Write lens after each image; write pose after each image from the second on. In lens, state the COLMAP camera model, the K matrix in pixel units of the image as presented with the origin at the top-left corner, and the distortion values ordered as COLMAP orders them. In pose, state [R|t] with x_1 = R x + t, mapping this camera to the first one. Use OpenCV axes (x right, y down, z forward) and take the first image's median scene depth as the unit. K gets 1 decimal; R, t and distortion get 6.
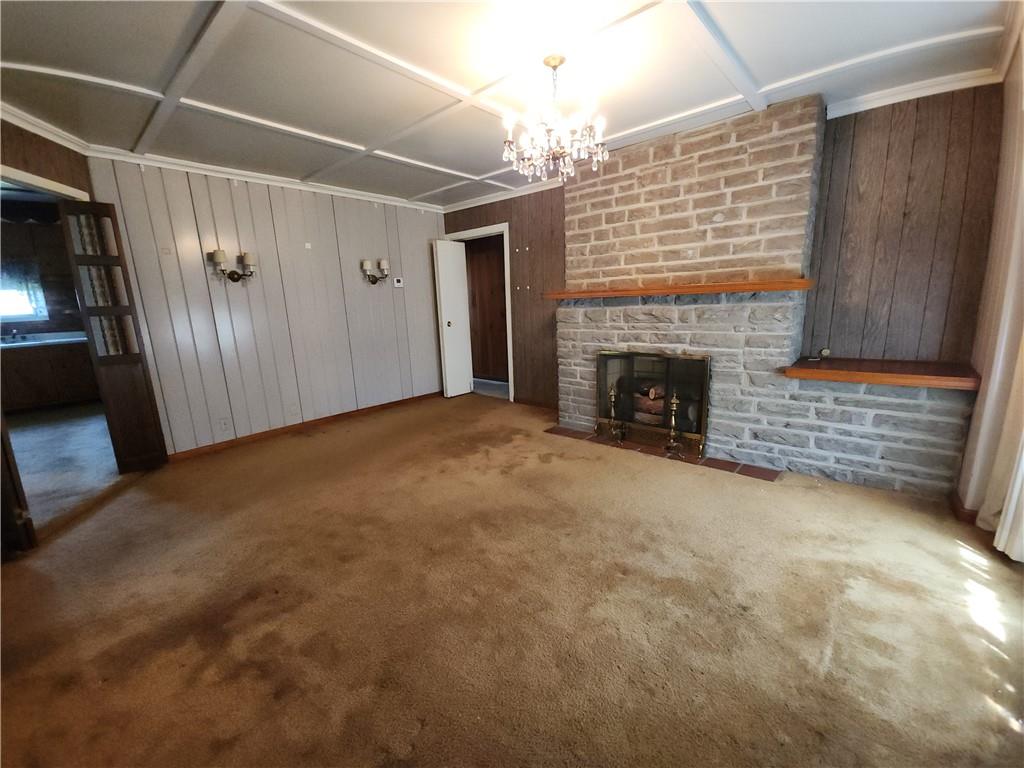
lens RADIAL K [[411.1, 0, 515.8], [0, 411.1, 384.7], [0, 0, 1]] dist [0.020006, -0.011215]
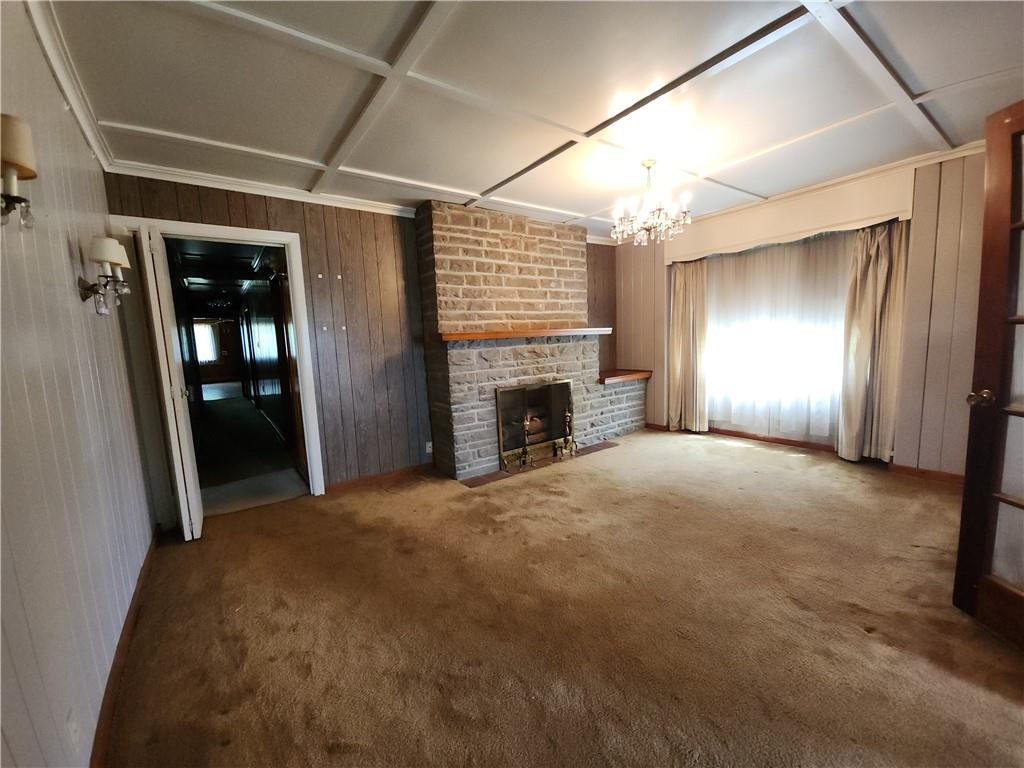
lens RADIAL K [[411.1, 0, 515.8], [0, 411.1, 384.7], [0, 0, 1]] dist [0.020006, -0.011215]
pose [[0.228254, -0.084569, 0.969922, -0.847529], [0.230199, 0.972661, 0.030635, -0.120175], [-0.945996, 0.216282, 0.241482, 0.745720]]
